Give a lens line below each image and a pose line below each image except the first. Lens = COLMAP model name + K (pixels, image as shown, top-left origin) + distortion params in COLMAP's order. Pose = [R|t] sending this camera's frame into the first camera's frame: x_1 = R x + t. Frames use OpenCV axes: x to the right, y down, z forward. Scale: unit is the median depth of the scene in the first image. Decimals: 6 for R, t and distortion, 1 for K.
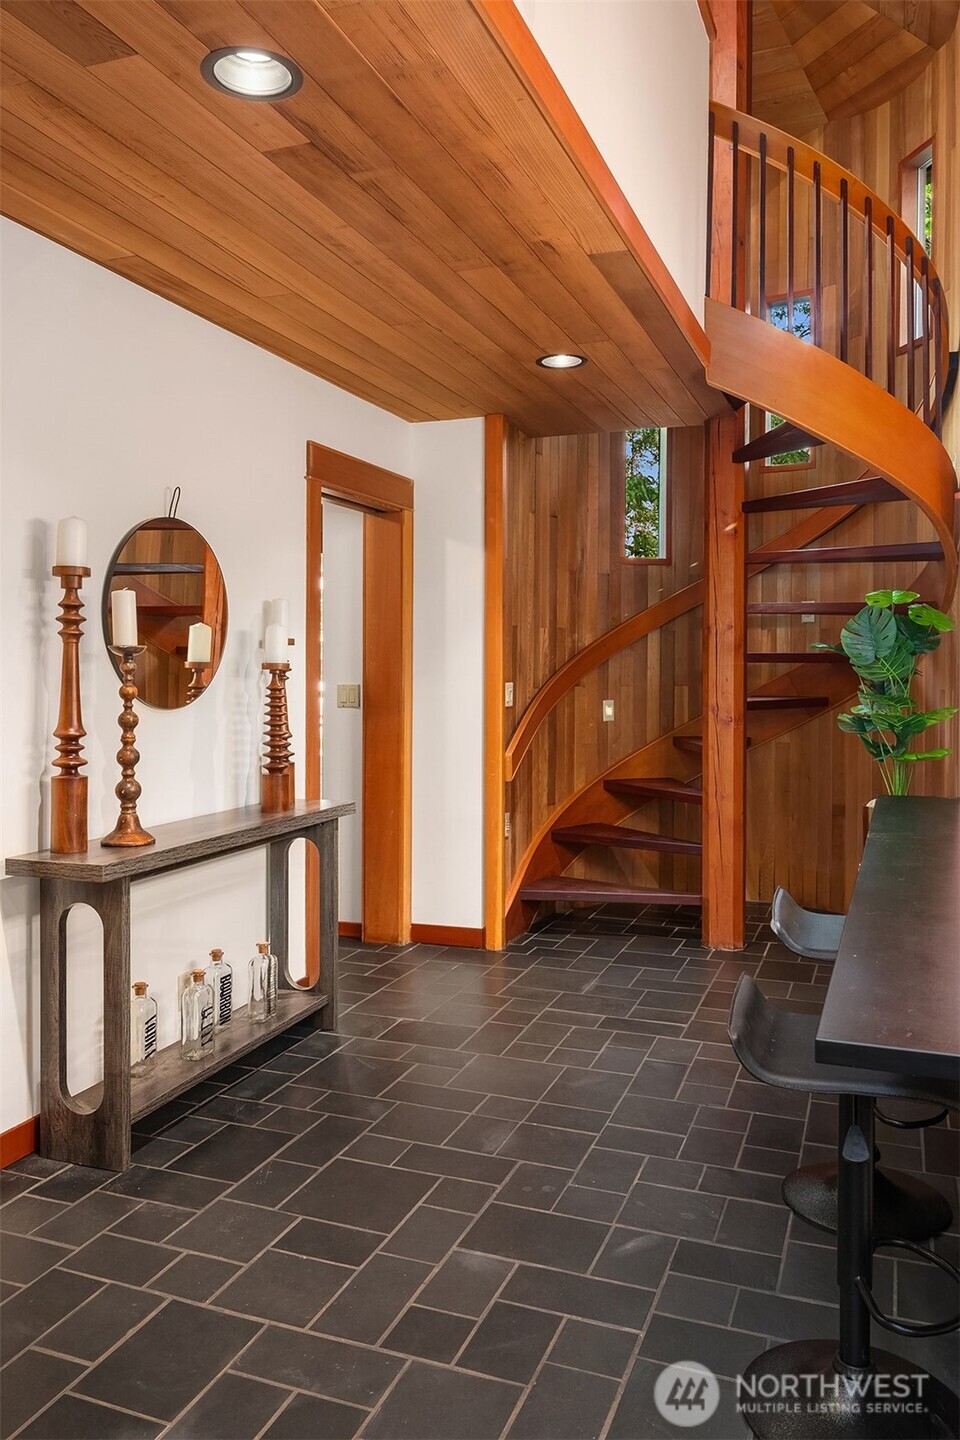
lens RADIAL K [[1092.9, 0, 467.2], [0, 1092.9, 657.2], [0, 0, 1]] dist [0.001007, 0.009383]
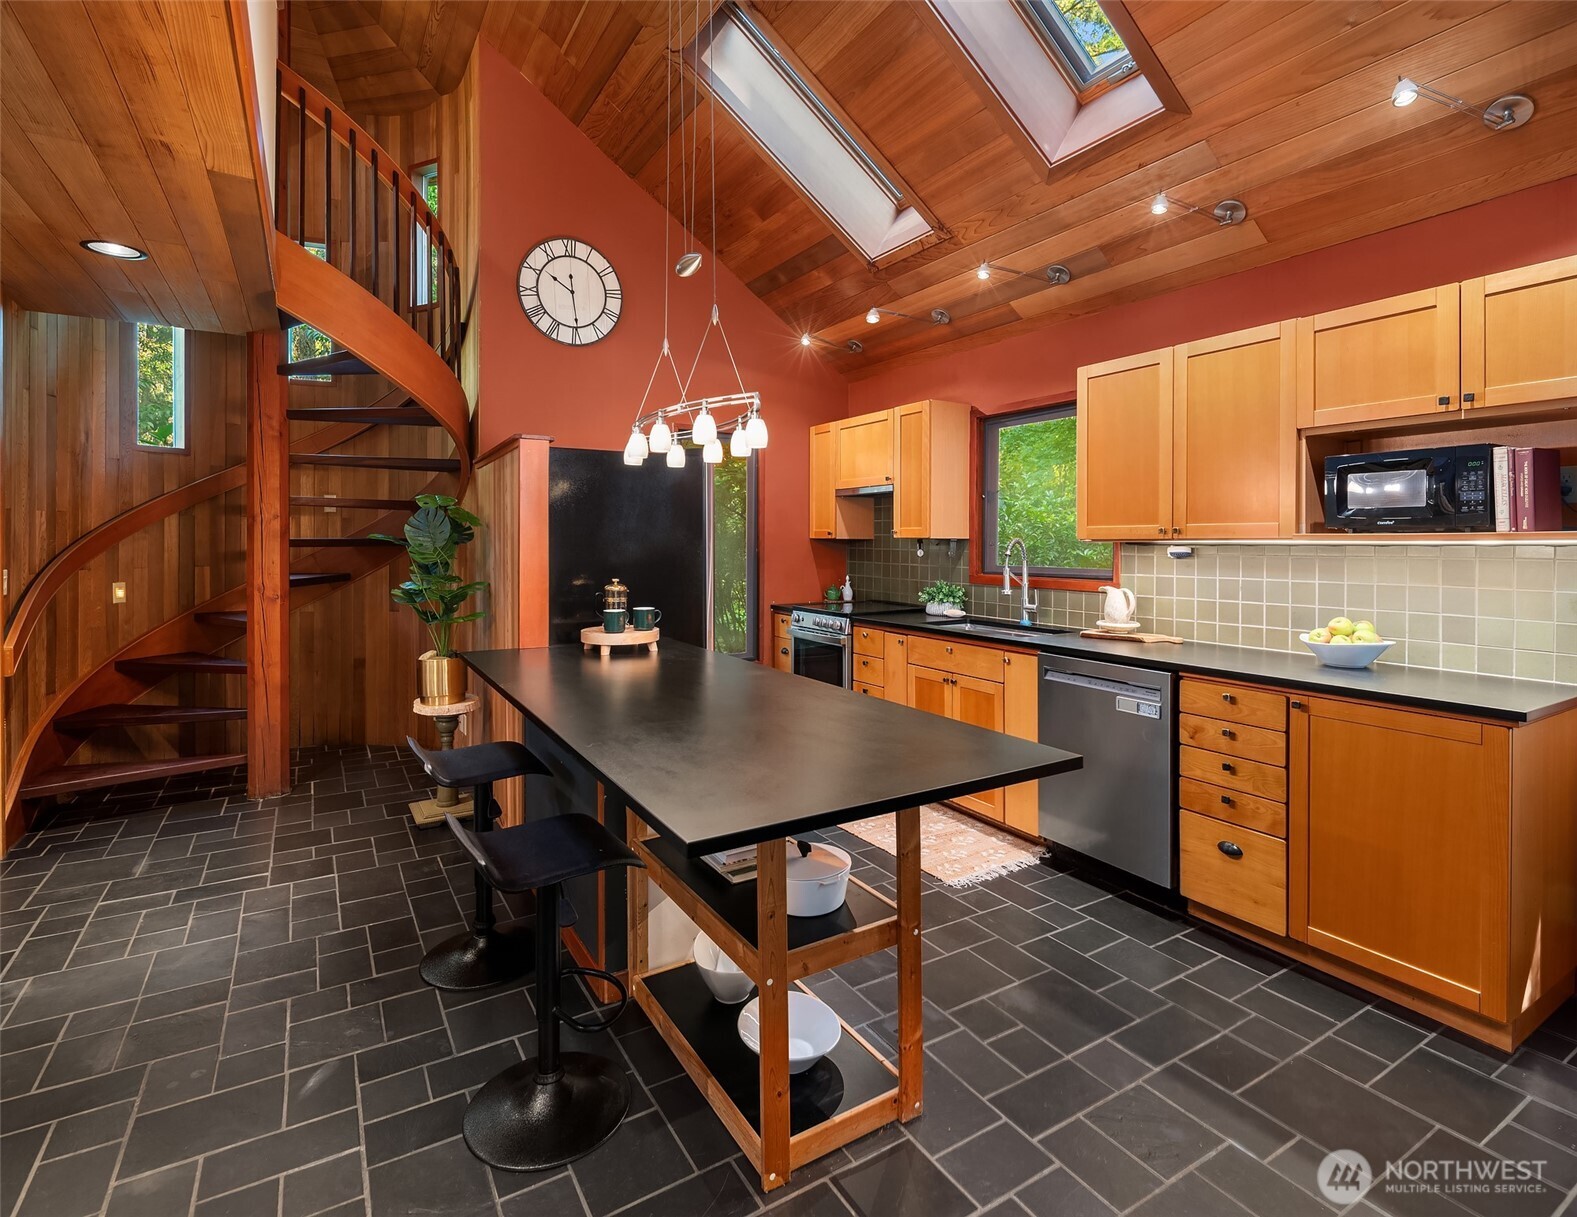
lens RADIAL K [[797.8, 0, 791.6], [0, 797.8, 530.5], [0, 0, 1]] dist [0.007772, -0.003936]
pose [[0.606423, 0.010834, 0.795068, -0.100044], [-0.010629, 0.999928, -0.005519, -0.014095], [-0.795071, -0.005104, 0.606495, 0.052898]]
